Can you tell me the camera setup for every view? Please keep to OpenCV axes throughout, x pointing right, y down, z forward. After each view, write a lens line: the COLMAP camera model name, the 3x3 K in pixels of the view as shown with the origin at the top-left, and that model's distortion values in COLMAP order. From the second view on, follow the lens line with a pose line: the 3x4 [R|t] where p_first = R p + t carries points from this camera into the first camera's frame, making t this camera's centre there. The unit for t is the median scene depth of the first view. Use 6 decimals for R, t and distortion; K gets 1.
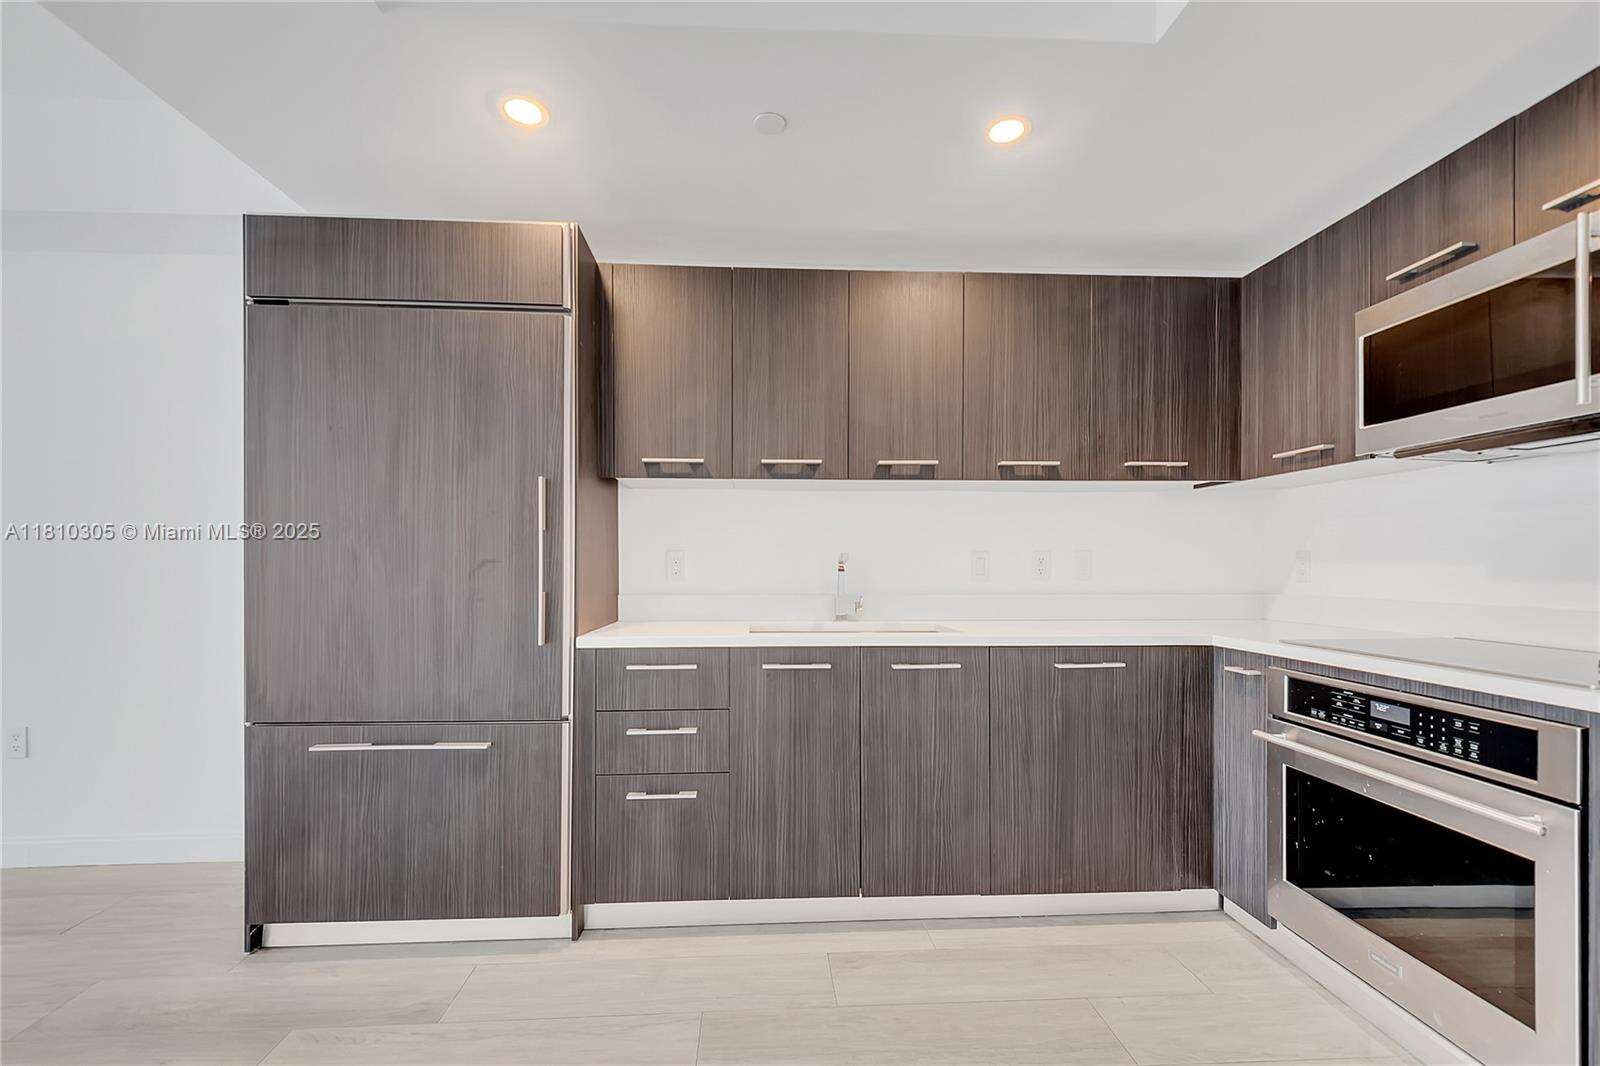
lens RADIAL K [[706.9, 0, 809.1], [0, 706.9, 542.9], [0, 0, 1]] dist [-0.000857, -0.003264]
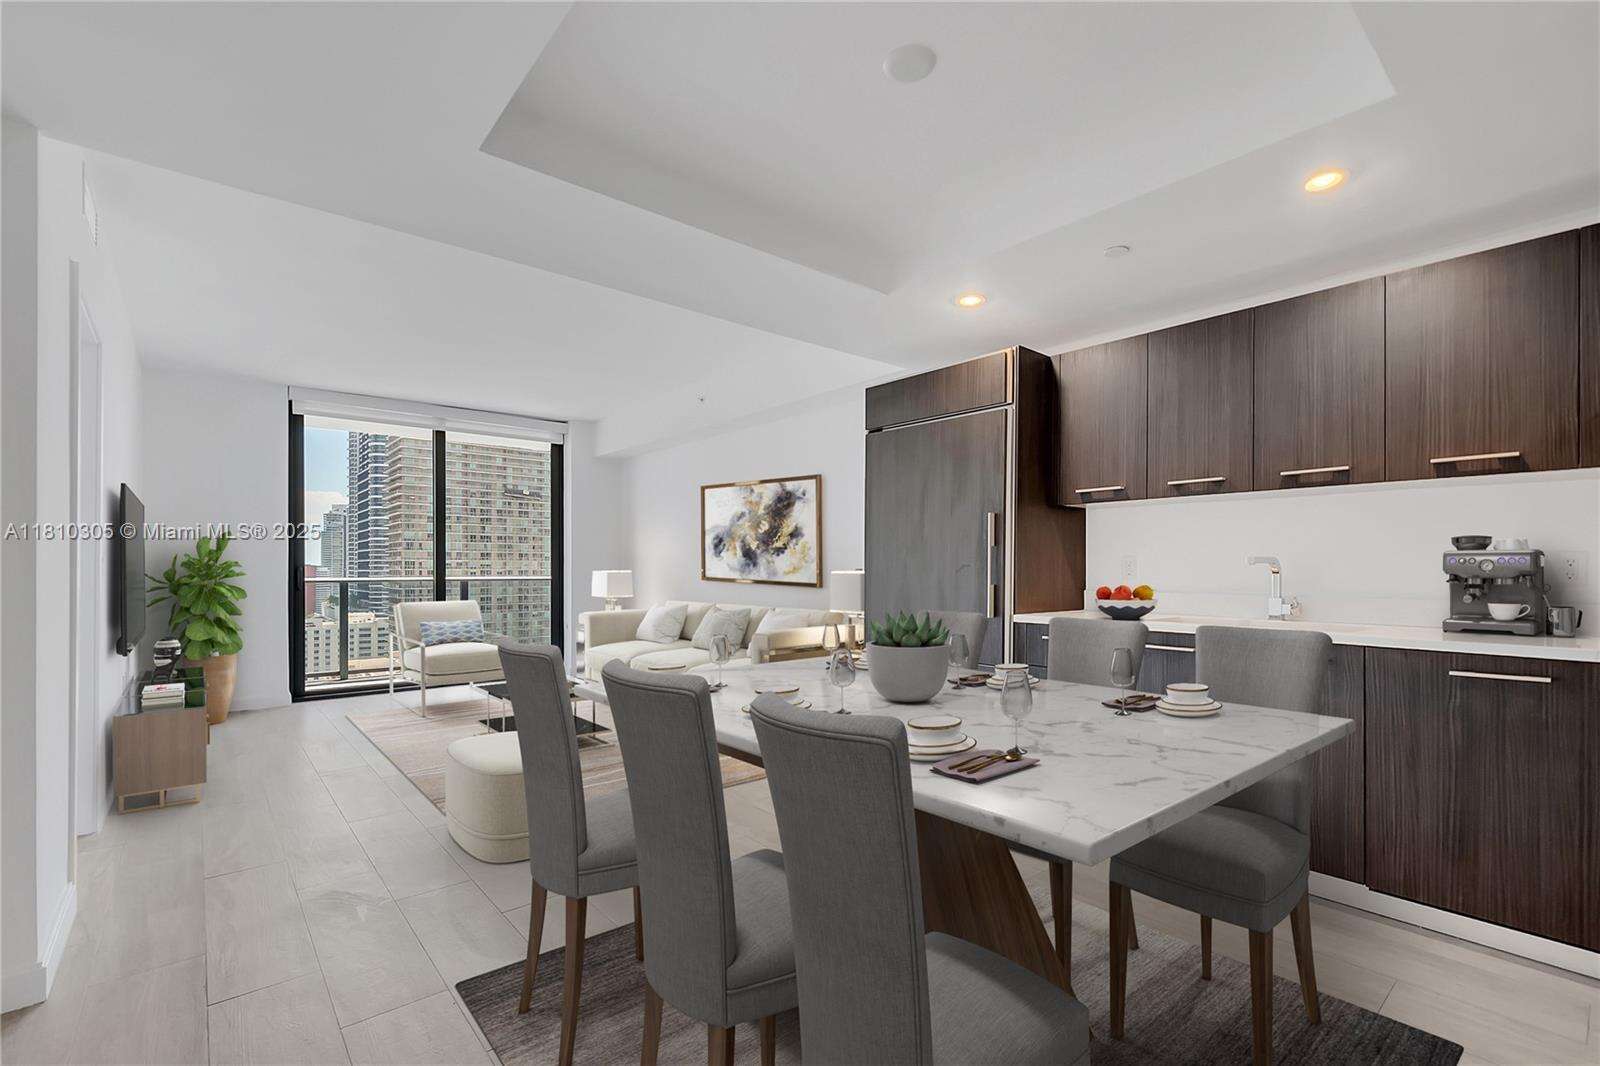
lens RADIAL K [[706.9, 0, 811.5], [0, 706.9, 555.3], [0, 0, 1]] dist [-0.000857, -0.003264]
pose [[0.588916, -0.016672, -0.808022, 0.541907], [0.006511, 0.999853, -0.015885, 0.024180], [0.808168, 0.004094, 0.588938, -0.221311]]
